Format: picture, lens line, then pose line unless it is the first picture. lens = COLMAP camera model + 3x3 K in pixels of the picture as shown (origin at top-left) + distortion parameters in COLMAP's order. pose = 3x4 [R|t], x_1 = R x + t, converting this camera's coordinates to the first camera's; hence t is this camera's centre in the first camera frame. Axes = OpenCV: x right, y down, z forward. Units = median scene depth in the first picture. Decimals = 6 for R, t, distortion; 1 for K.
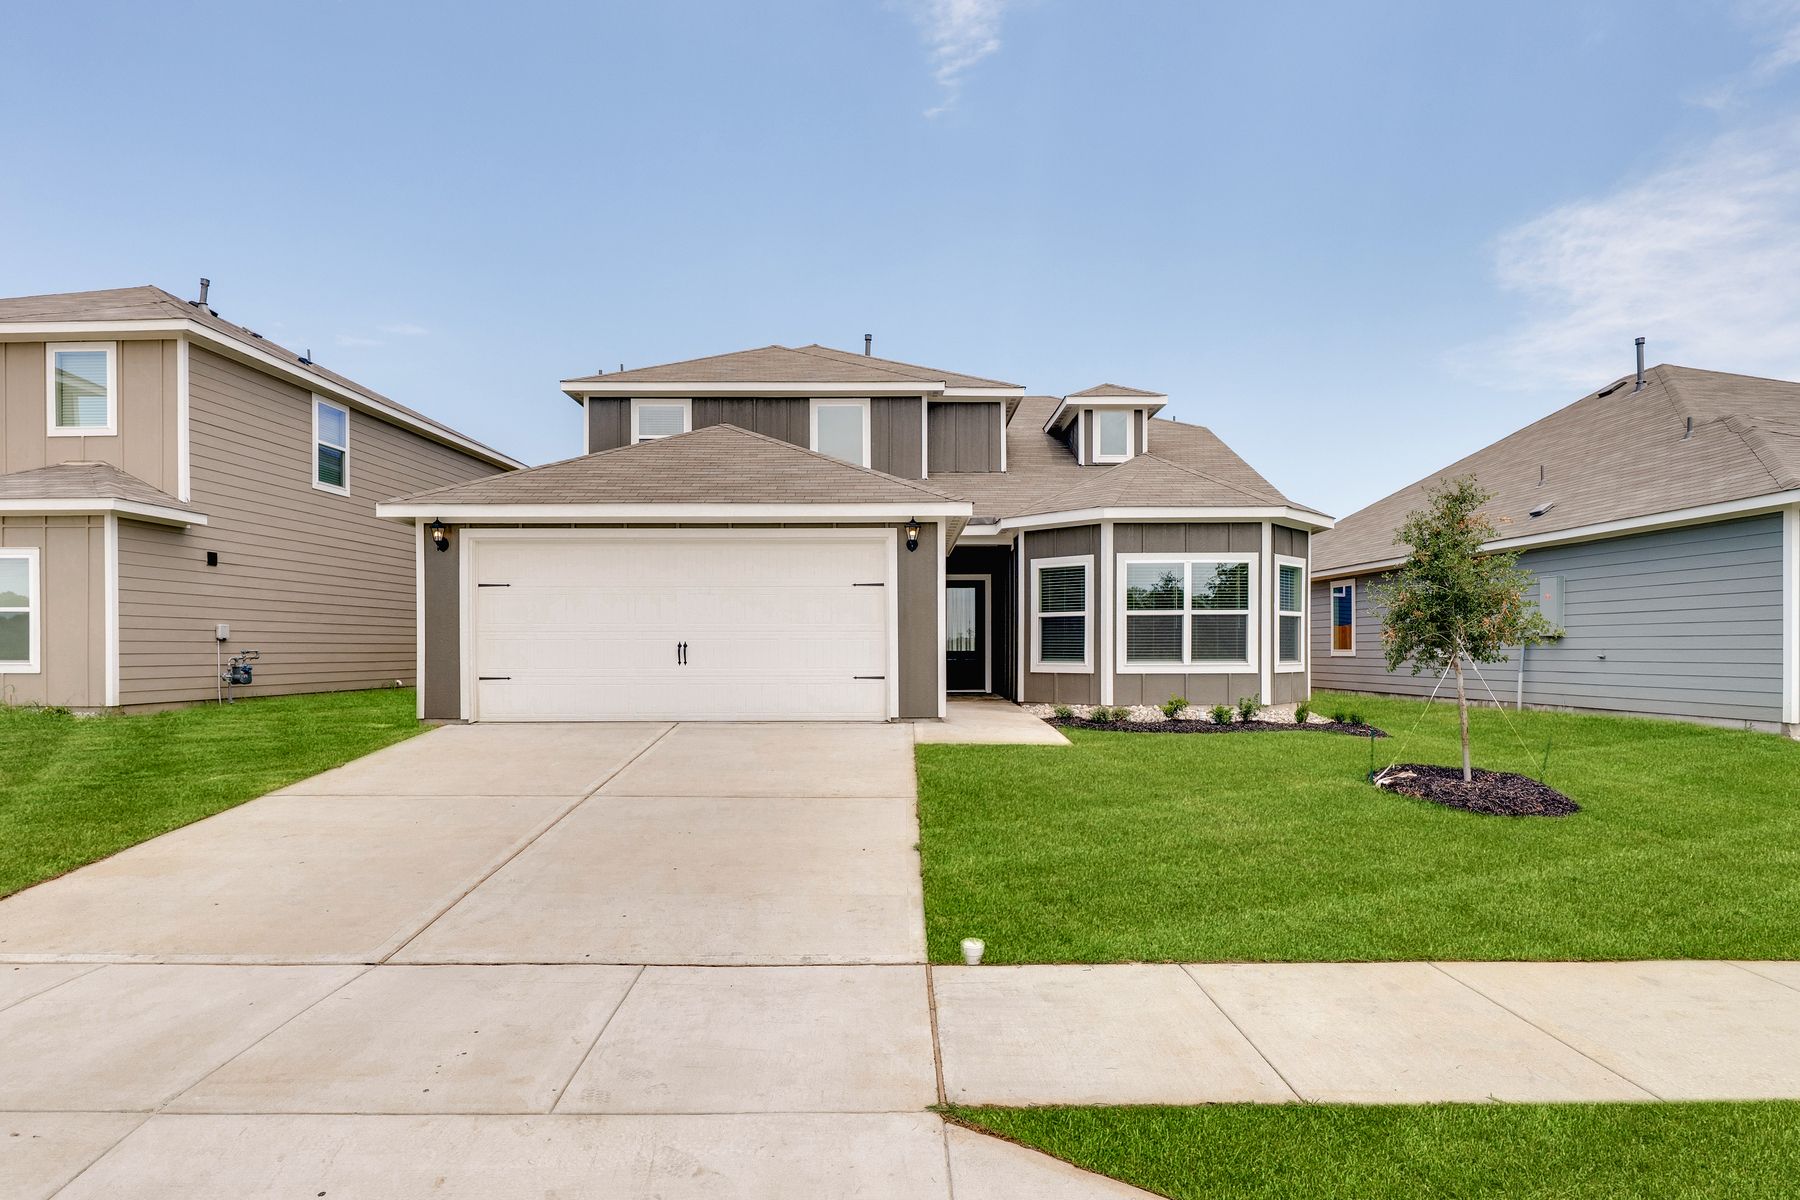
lens RADIAL K [[846.9, 0, 900.0], [0, 846.9, 600.0], [0, 0, 1]] dist [0.001431, 0.000000]
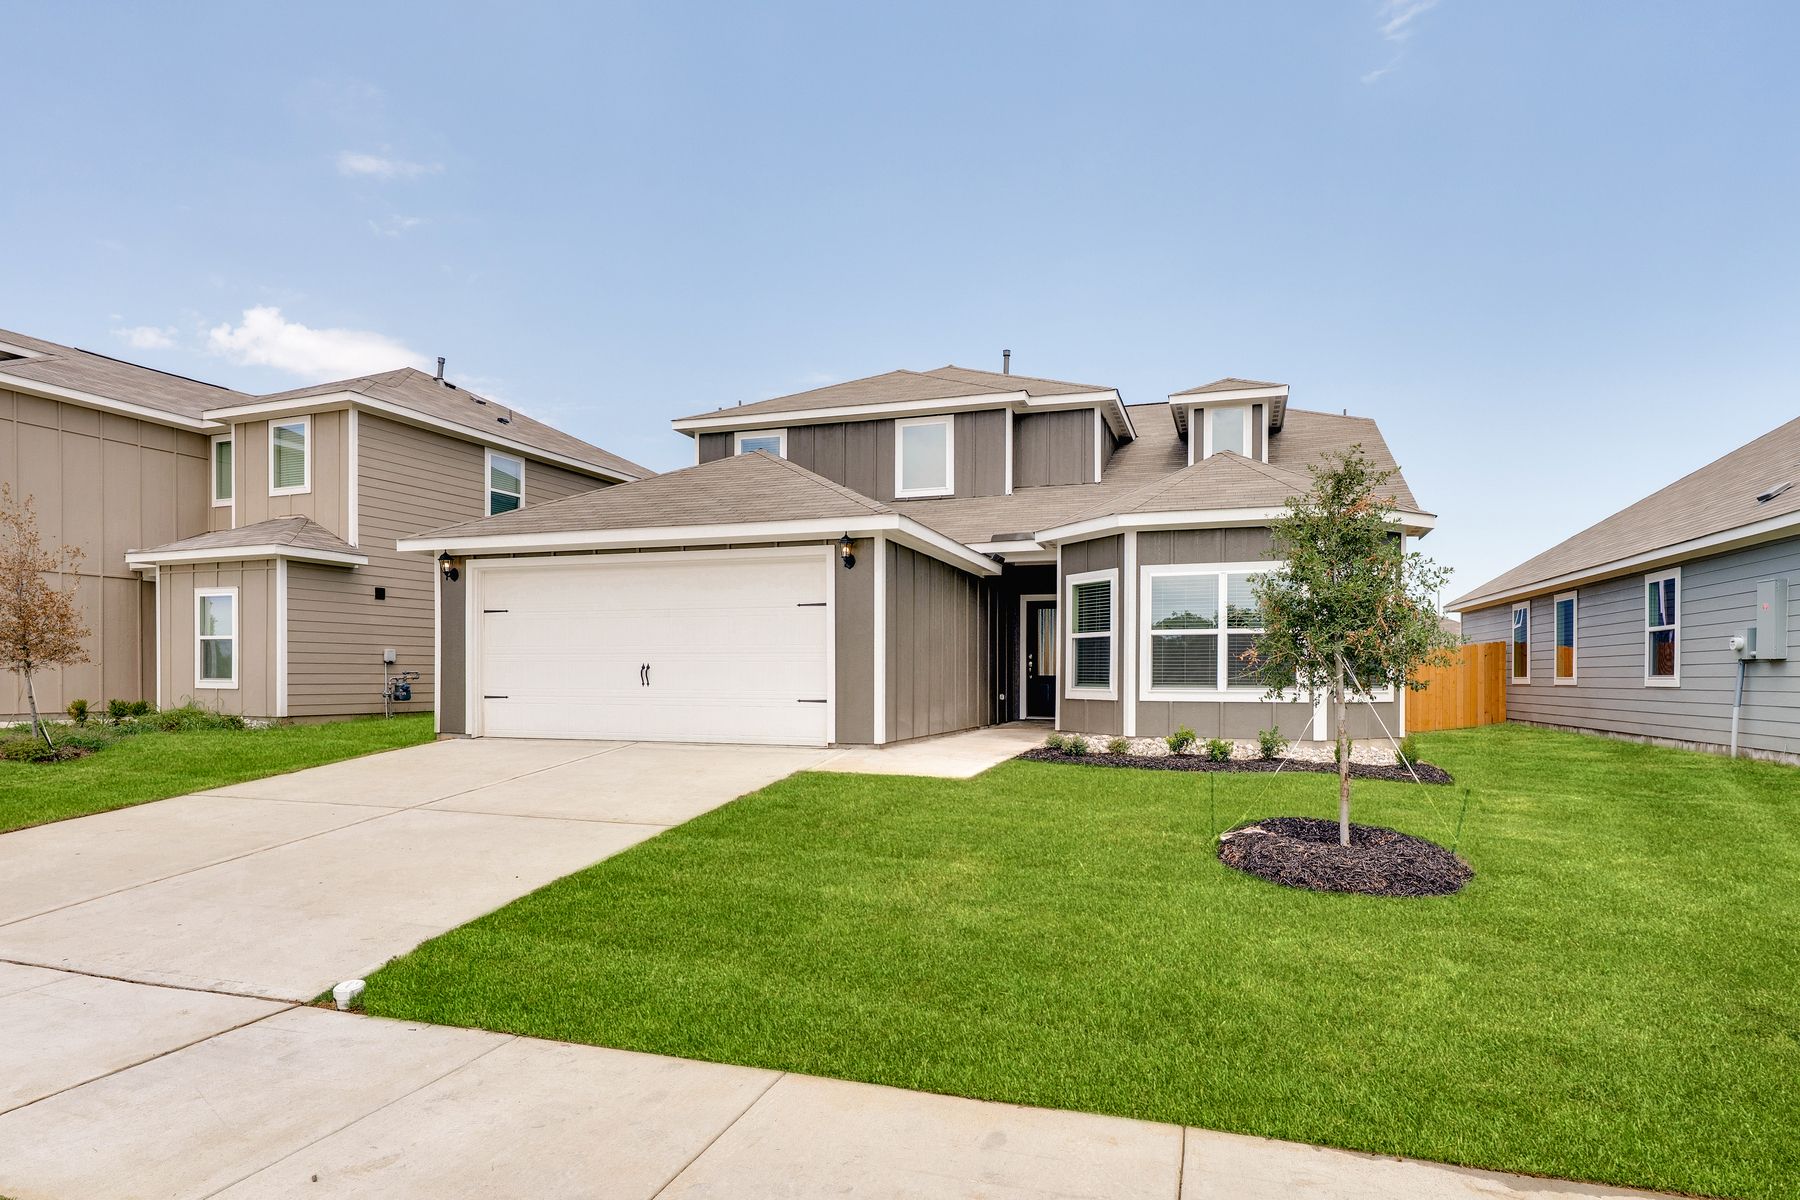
lens RADIAL K [[845.1, 0, 900.1], [0, 845.1, 631.7], [0, 0, 1]] dist [0.000941, 0.000279]
pose [[0.963832, -0.008474, -0.266374, 0.225489], [0.010337, 0.999931, 0.005591, 0.006013], [0.266309, -0.008142, 0.963853, 0.070514]]
